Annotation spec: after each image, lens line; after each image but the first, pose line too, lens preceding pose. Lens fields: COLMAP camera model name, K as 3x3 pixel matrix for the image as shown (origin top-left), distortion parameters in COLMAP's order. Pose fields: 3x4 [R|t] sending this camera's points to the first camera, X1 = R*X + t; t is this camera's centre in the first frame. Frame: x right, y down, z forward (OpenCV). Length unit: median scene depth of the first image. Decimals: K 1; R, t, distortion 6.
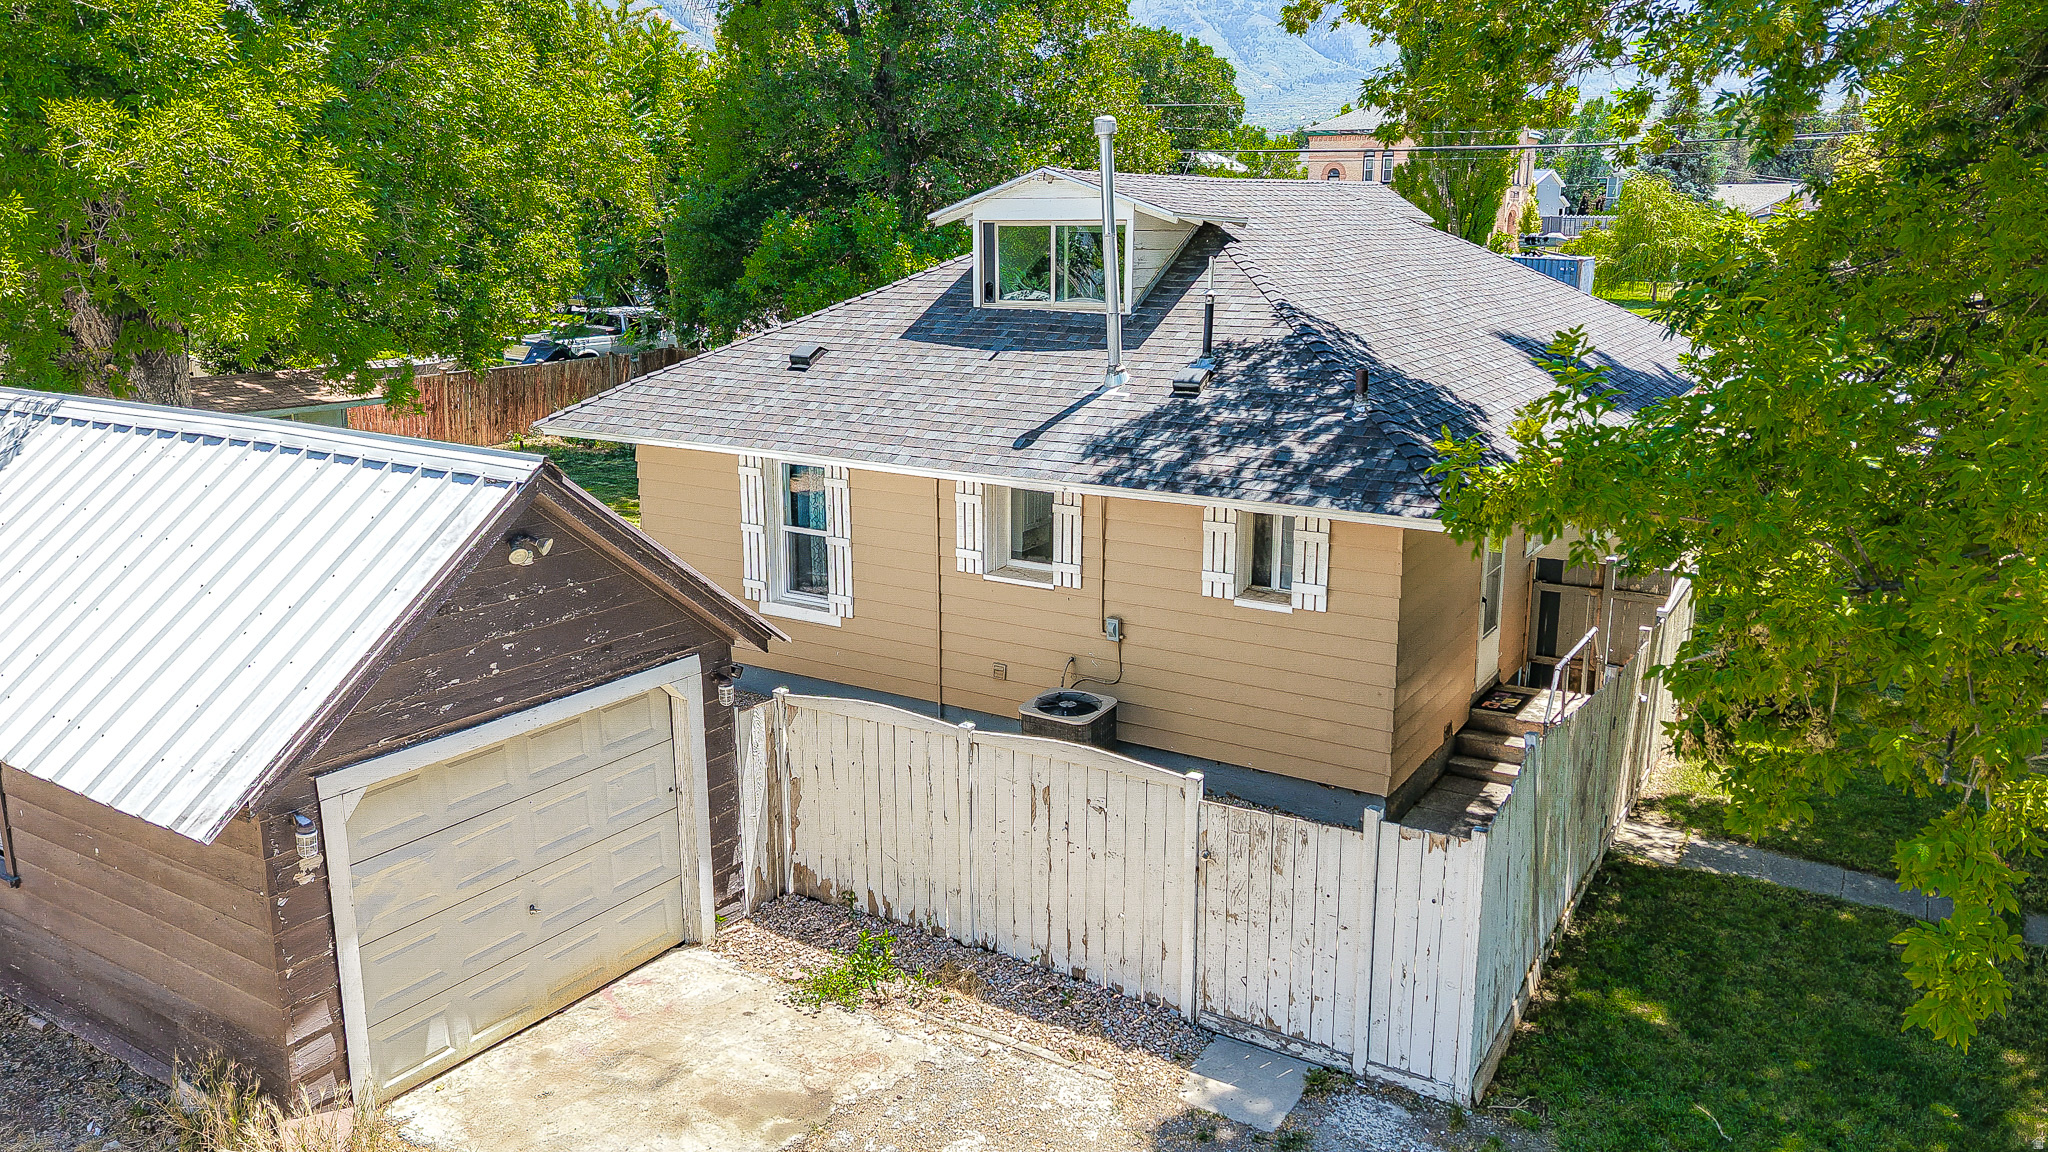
lens RADIAL K [[1510.9, 0, 1019.8], [0, 1510.9, 566.2], [0, 0, 1]] dist [0.031208, -0.000938]
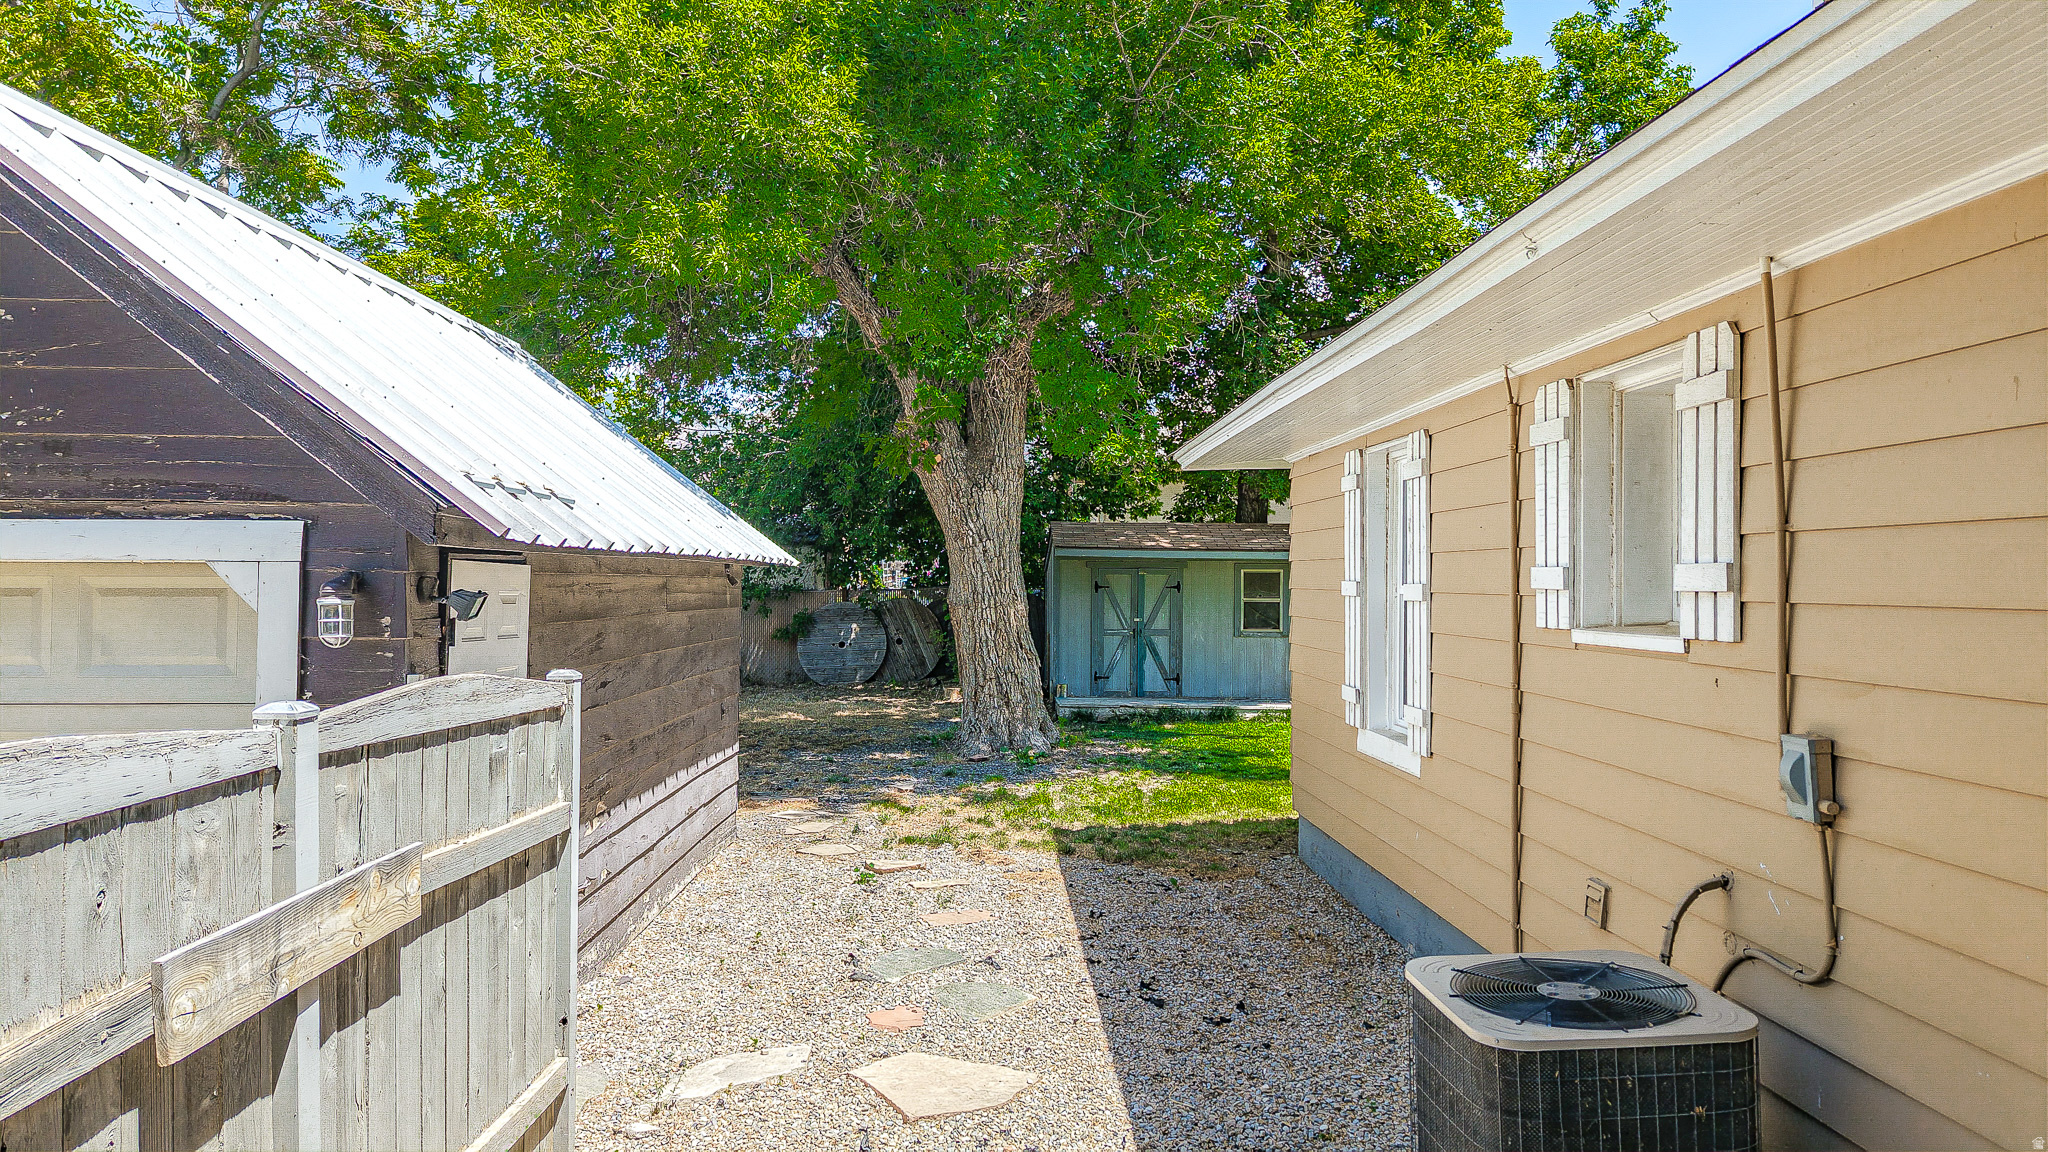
lens RADIAL K [[1345.2, 0, 1021.5], [0, 1345.2, 576.1], [0, 0, 1]] dist [0.000534, -0.001297]
pose [[0.549343, -0.003849, -0.835588, 0.235395], [-0.192244, 0.972582, -0.130867, 0.081661], [0.813182, 0.232528, 0.533541, 0.912929]]
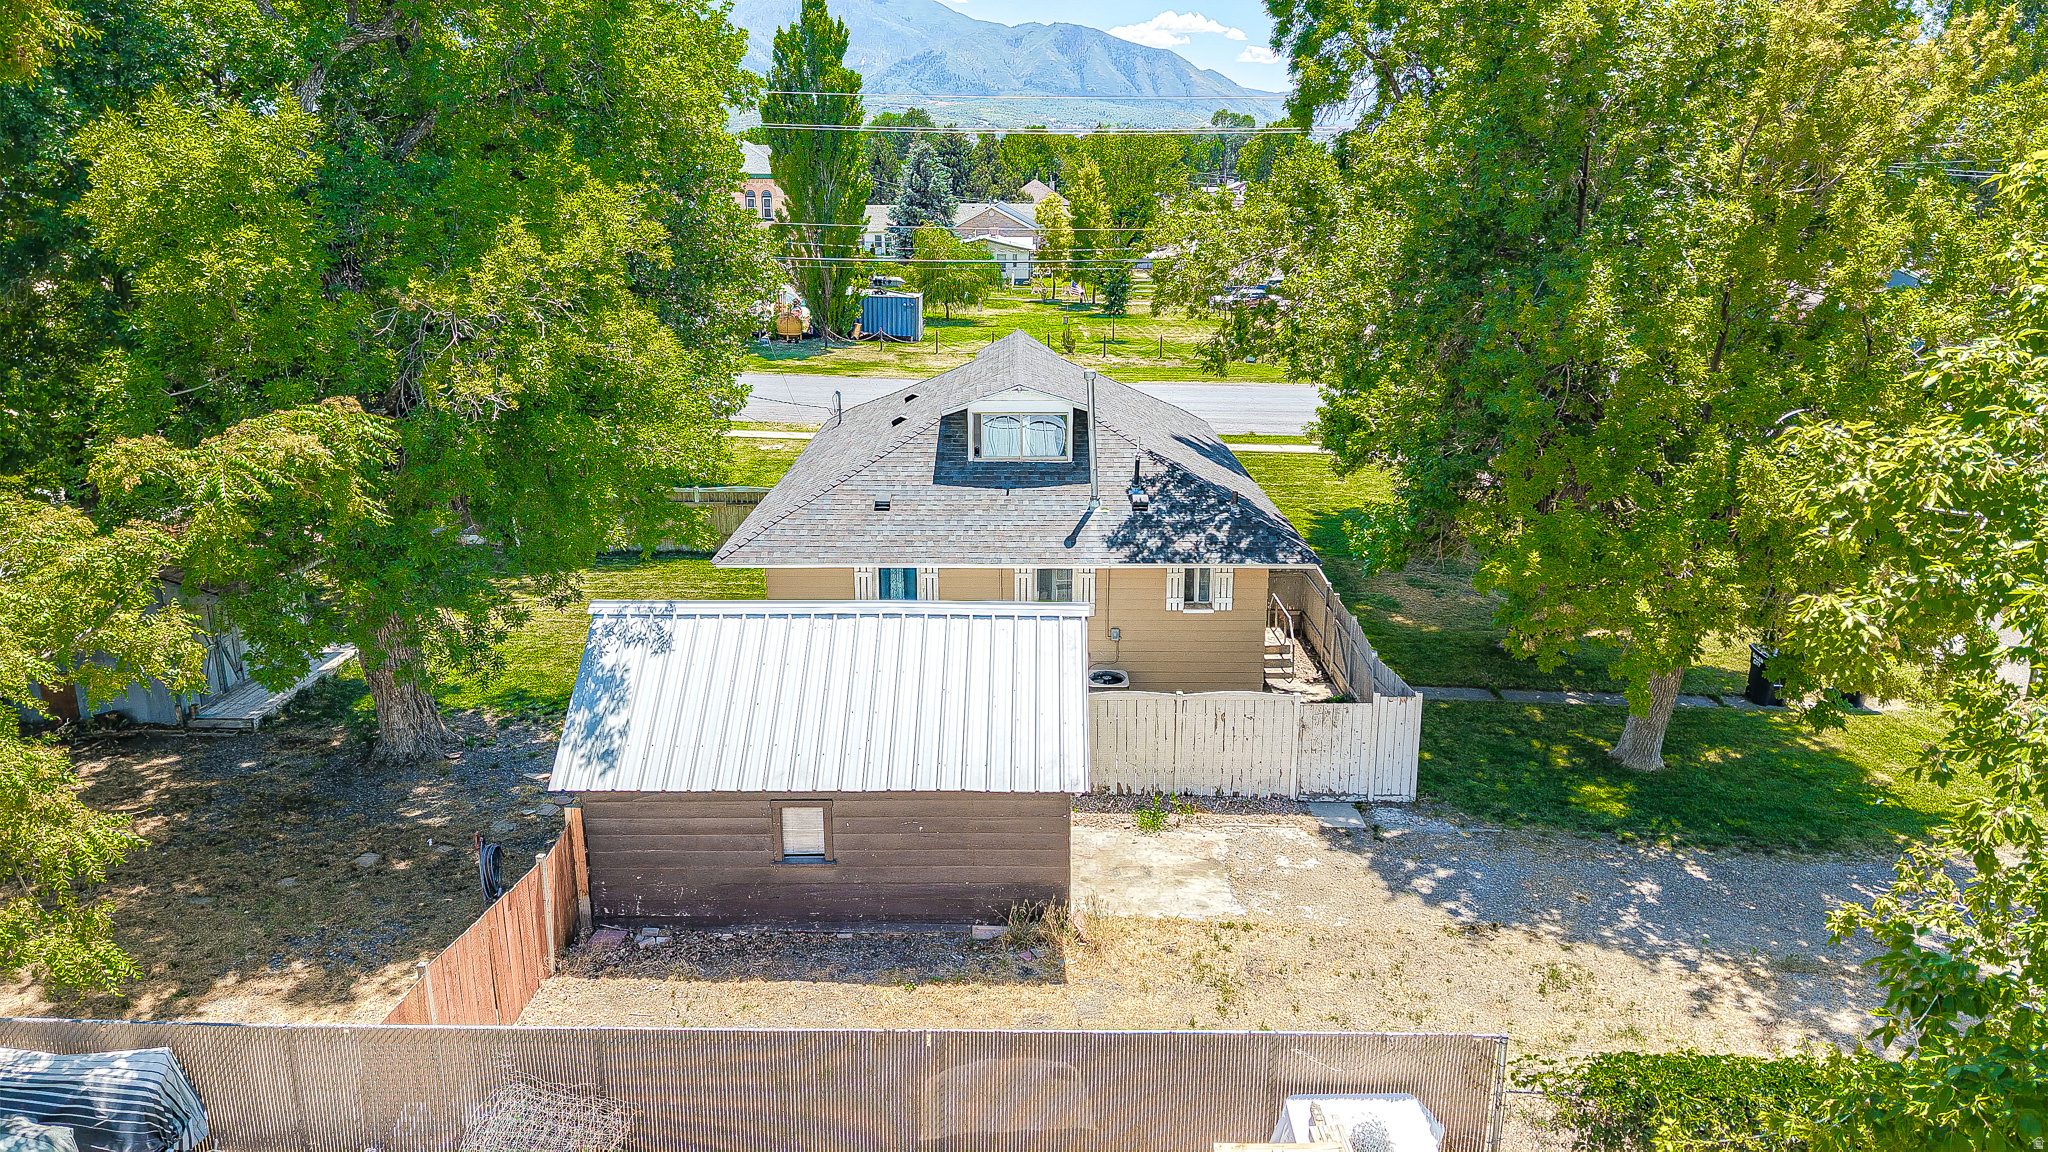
lens RADIAL K [[1345.2, 0, 1016.8], [0, 1345.2, 571.3], [0, 0, 1]] dist [0.000534, -0.001297]
pose [[0.860893, -0.137600, 0.489827, -1.075504], [0.118978, 0.990487, 0.069134, -0.210427], [-0.494680, -0.001238, 0.869074, -0.506398]]
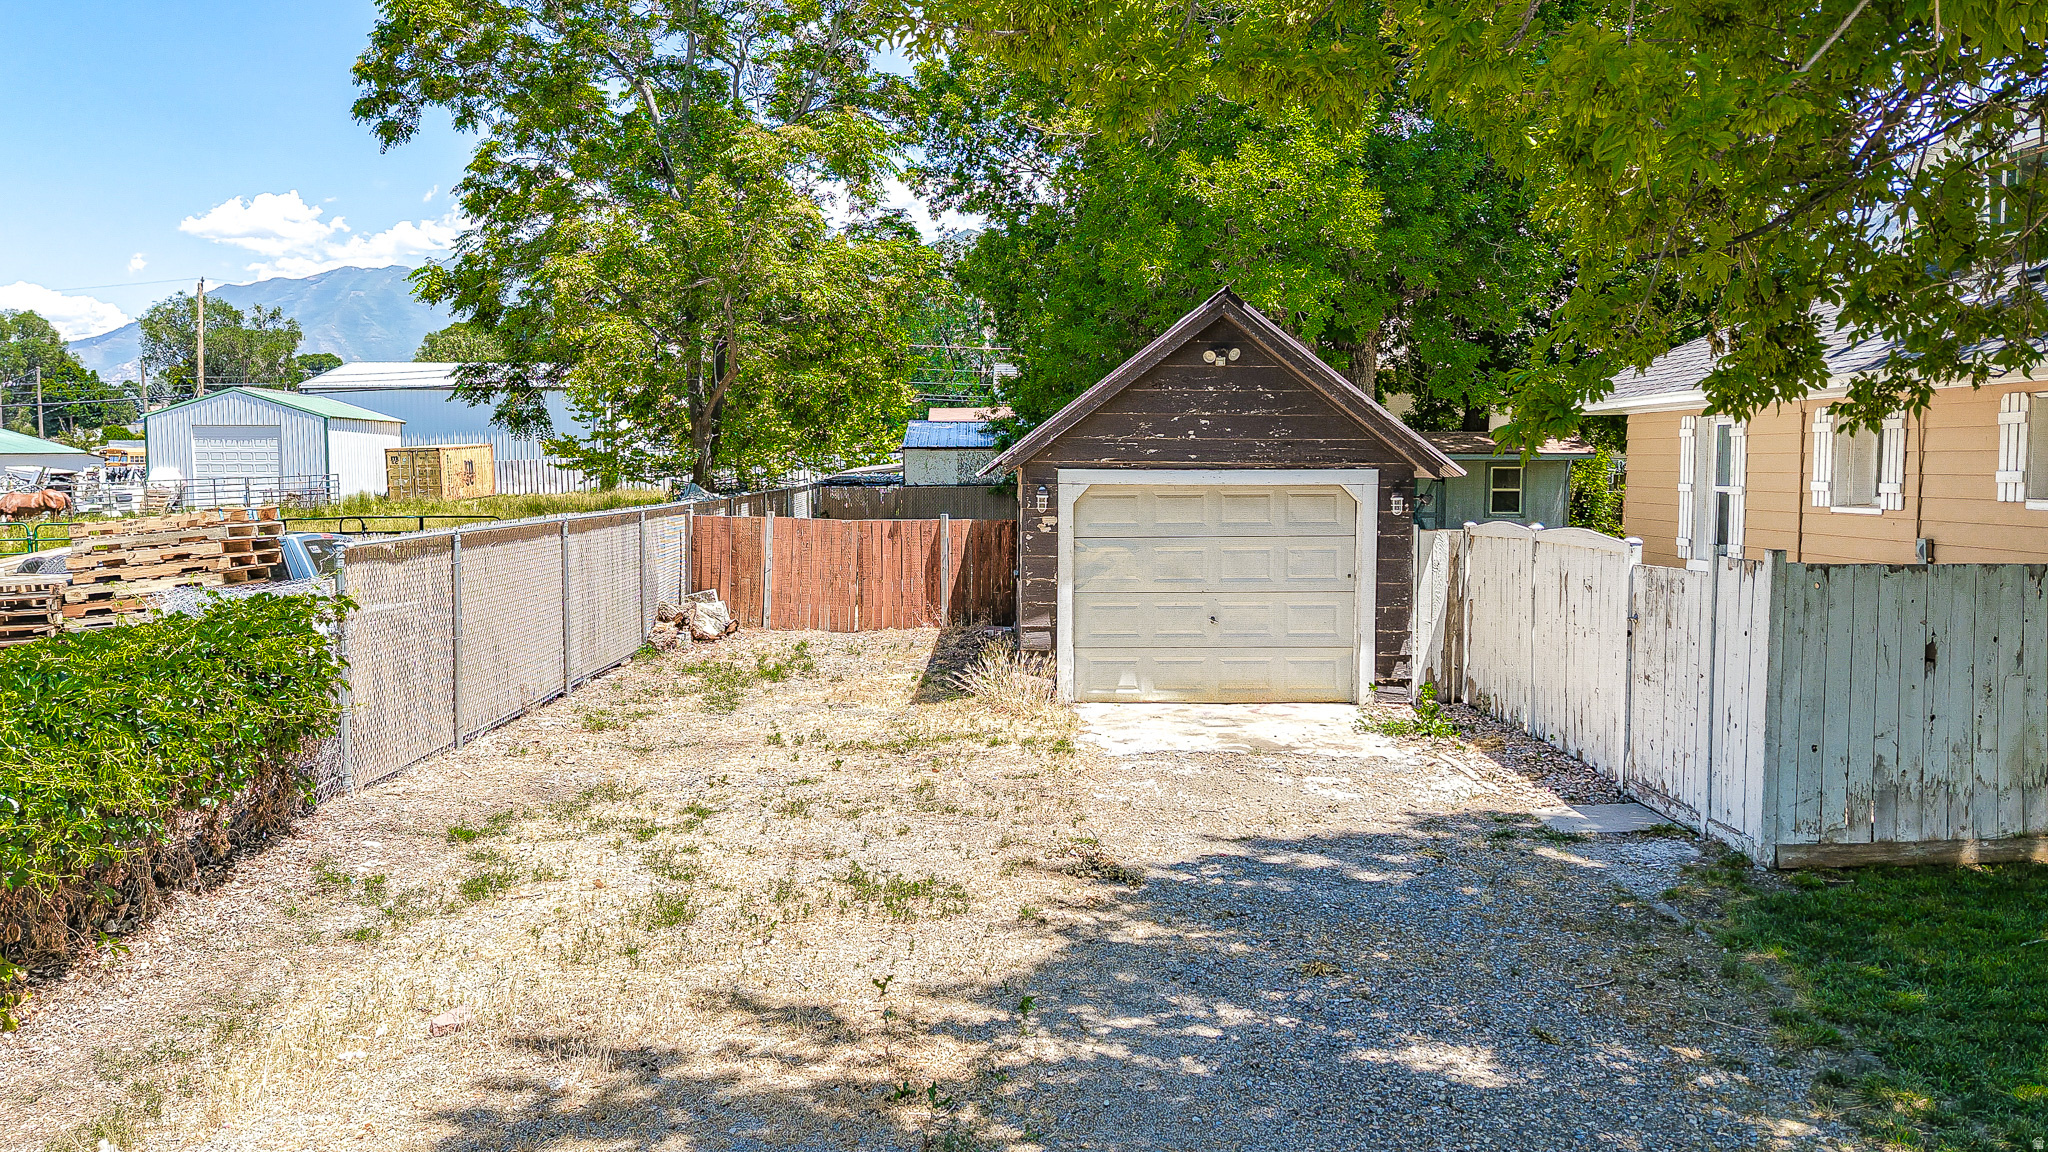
lens RADIAL K [[1510.9, 0, 1009.7], [0, 1510.9, 576.7], [0, 0, 1]] dist [0.031208, -0.000938]
pose [[0.539970, 0.059951, -0.839547, 0.665287], [-0.190158, 0.980360, -0.052298, 0.259541], [0.819922, 0.187886, 0.540765, 0.064181]]
